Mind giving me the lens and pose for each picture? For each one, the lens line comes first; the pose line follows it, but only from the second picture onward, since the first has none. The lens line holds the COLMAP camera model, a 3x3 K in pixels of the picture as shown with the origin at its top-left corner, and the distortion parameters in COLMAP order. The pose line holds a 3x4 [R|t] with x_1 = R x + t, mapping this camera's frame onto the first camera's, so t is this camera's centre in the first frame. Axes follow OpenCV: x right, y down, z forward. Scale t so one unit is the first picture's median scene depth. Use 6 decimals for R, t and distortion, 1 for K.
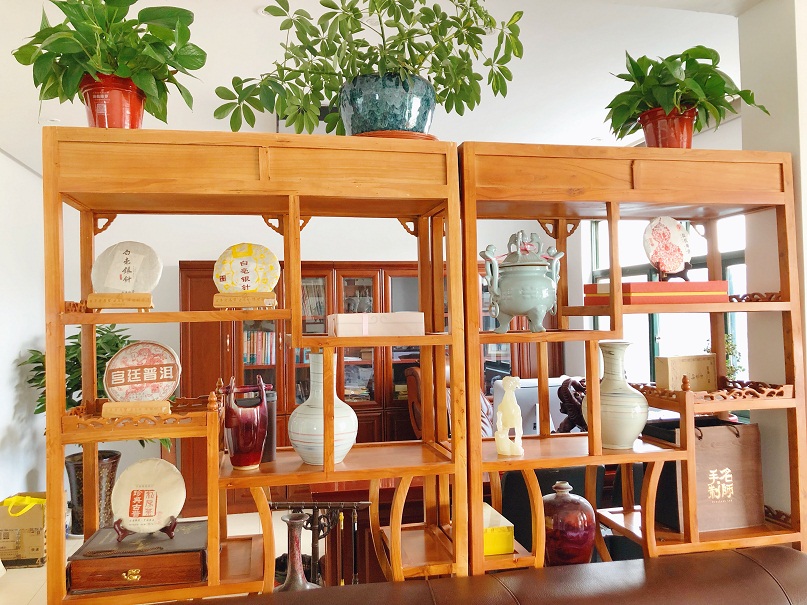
lens RADIAL K [[659.3, 0, 404.6], [0, 659.3, 297.4], [0, 0, 1]] dist [0.016529, 0.006628]
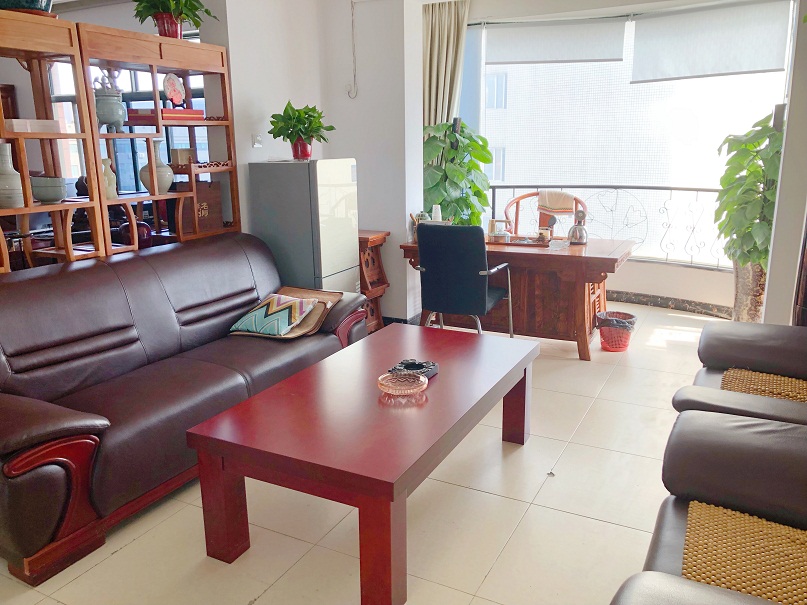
lens RADIAL K [[659.3, 0, 402.3], [0, 659.3, 301.1], [0, 0, 1]] dist [0.016529, 0.006628]
pose [[0.638305, -0.172135, 0.750291, -0.767611], [-0.025431, 0.969430, 0.244046, 0.034513], [-0.769363, -0.174856, 0.614414, -0.853315]]
